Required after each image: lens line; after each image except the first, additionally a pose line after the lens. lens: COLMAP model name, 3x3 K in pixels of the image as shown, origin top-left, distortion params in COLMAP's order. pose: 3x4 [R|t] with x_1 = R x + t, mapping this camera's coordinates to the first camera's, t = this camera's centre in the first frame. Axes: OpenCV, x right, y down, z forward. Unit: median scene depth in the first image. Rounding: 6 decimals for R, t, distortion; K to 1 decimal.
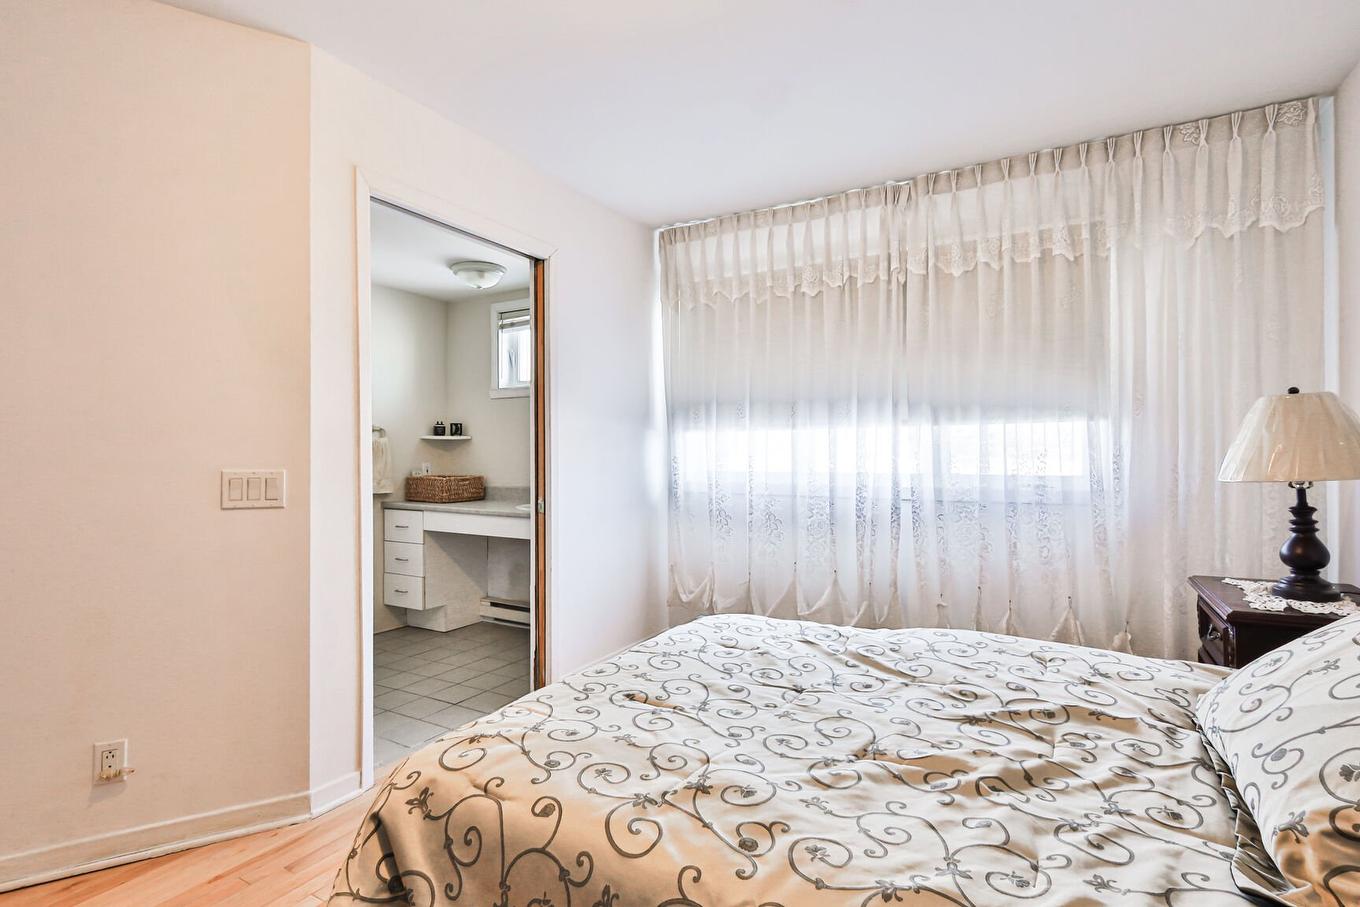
lens RADIAL K [[664.5, 0, 675.1], [0, 664.5, 449.4], [0, 0, 1]] dist [-0.001459, 0.000399]
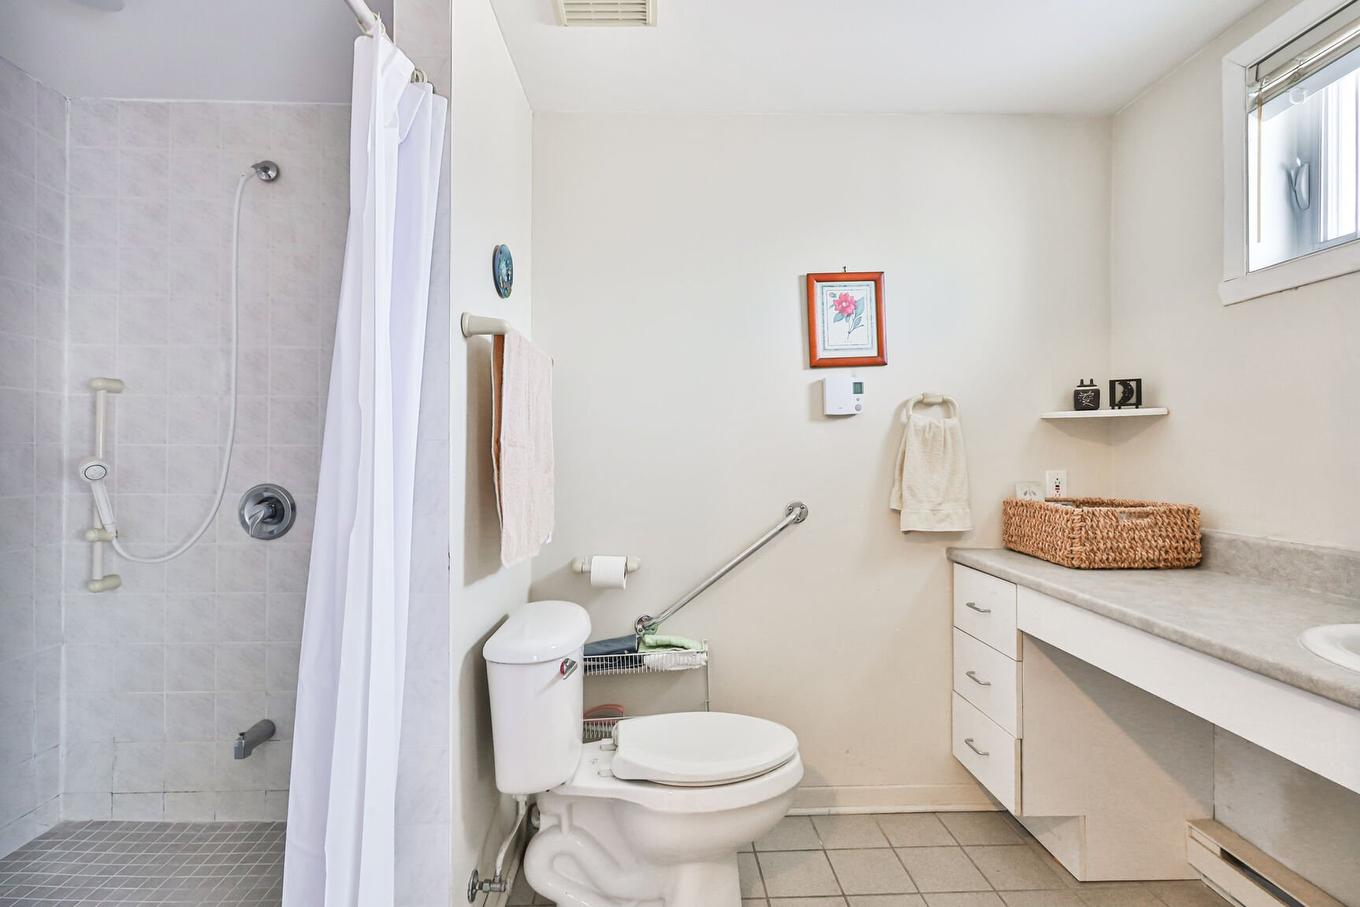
lens RADIAL K [[664.5, 0, 680.8], [0, 664.5, 451.5], [0, 0, 1]] dist [-0.001459, 0.000399]
pose [[0.514002, -0.001774, -0.857787, -0.113354], [-0.002173, 0.999992, -0.003371, 0.009179], [0.857786, 0.003597, 0.513994, 0.548060]]
